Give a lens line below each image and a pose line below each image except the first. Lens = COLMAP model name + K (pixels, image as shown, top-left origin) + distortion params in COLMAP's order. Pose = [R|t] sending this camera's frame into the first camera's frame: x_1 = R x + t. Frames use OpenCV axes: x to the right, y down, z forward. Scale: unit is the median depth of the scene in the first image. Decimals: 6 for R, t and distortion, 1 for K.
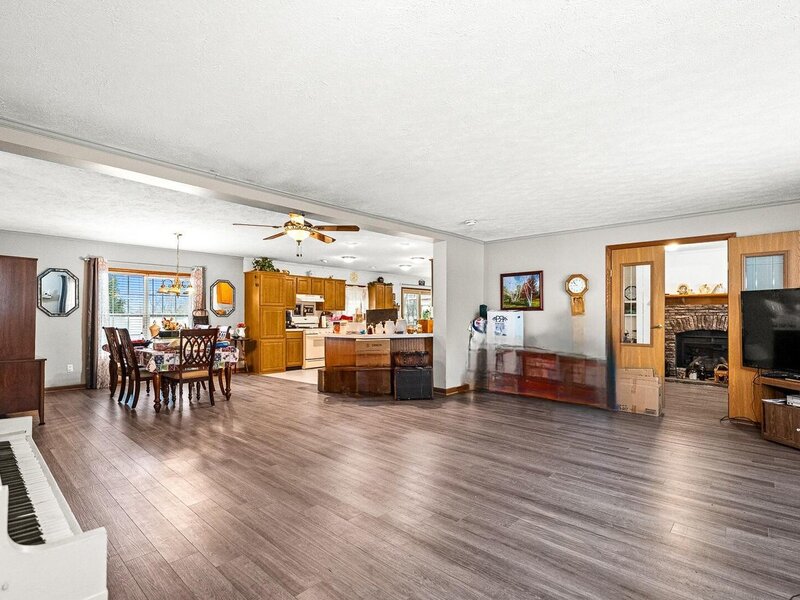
lens RADIAL K [[402.8, 0, 400.0], [0, 402.8, 300.0], [0, 0, 1]] dist [0.000245, 0.000014]
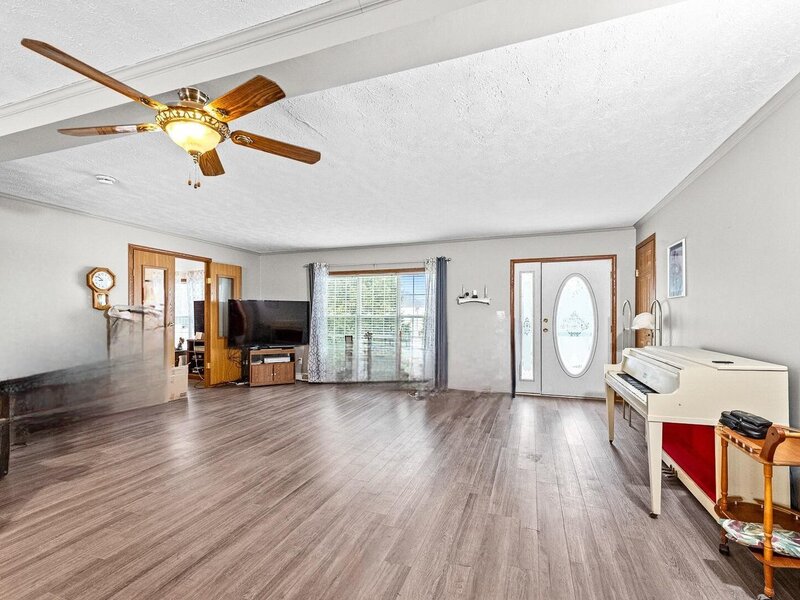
lens RADIAL K [[366.2, 0, 400.0], [0, 366.2, 300.0], [0, 0, 1]] dist [-0.000673, -0.000073]
pose [[-0.389332, 0.033879, 0.920474, -0.811240], [-0.043962, 0.997501, -0.055308, 0.032062], [-0.920048, -0.061999, -0.386869, 1.042404]]
